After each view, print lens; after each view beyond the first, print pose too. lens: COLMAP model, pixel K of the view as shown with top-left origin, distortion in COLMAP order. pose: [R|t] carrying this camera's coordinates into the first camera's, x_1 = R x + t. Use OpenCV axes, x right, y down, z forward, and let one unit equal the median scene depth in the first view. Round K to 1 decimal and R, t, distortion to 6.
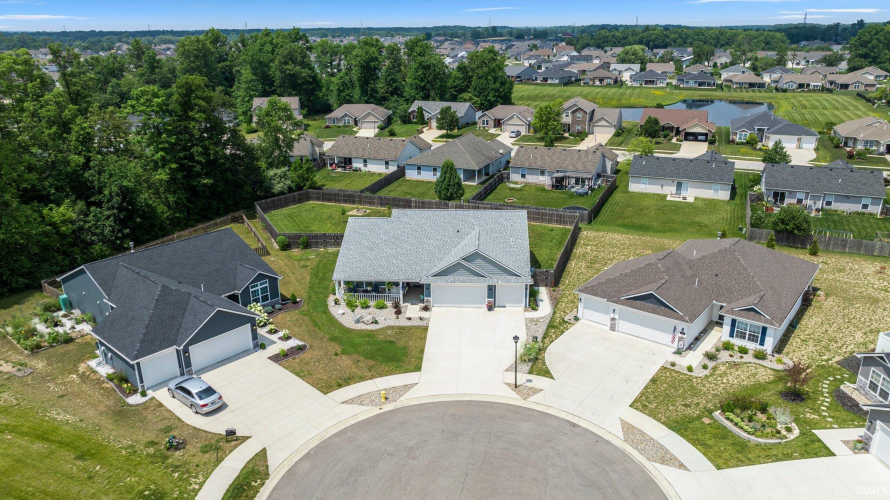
lens RADIAL K [[626.0, 0, 445.0], [0, 626.0, 250.0], [0, 0, 1]] dist [-0.047771, 0.053194]
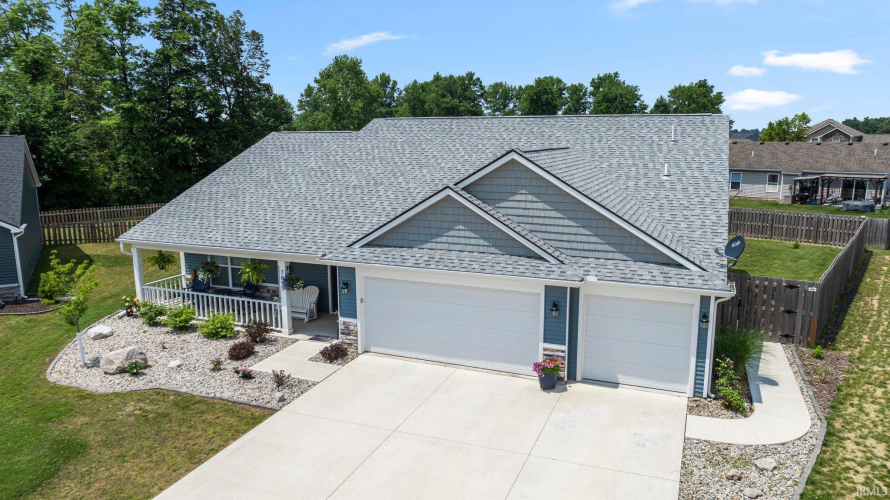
lens RADIAL K [[626.0, 0, 445.0], [0, 626.0, 250.0], [0, 0, 1]] dist [-0.047771, 0.053194]
pose [[0.945447, 0.063109, -0.319605, 0.108983], [-0.111678, 0.984397, -0.135983, 0.079179], [0.306036, 0.164257, 0.937743, 0.727973]]
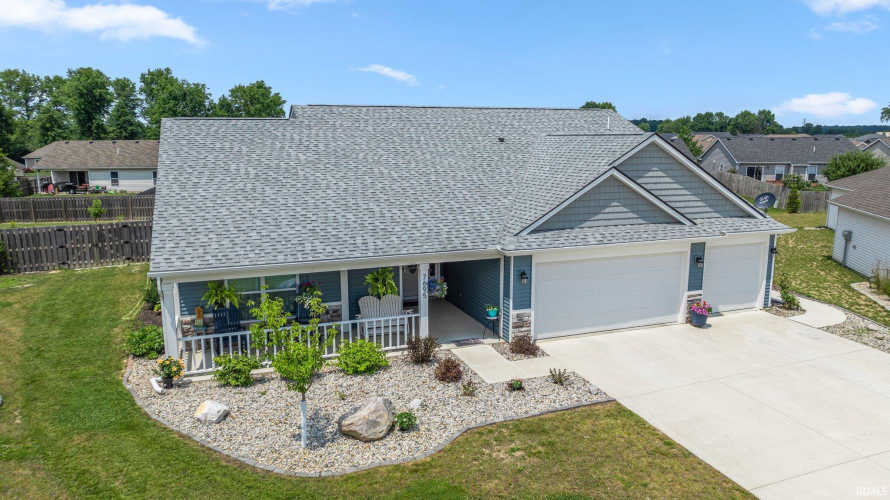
lens RADIAL K [[626.0, 0, 445.0], [0, 626.0, 250.0], [0, 0, 1]] dist [-0.047771, 0.053194]
pose [[0.911225, -0.068966, 0.406095, -0.173319], [0.132163, 0.982710, -0.129666, 0.081442], [-0.390131, 0.171825, 0.904585, 0.749164]]
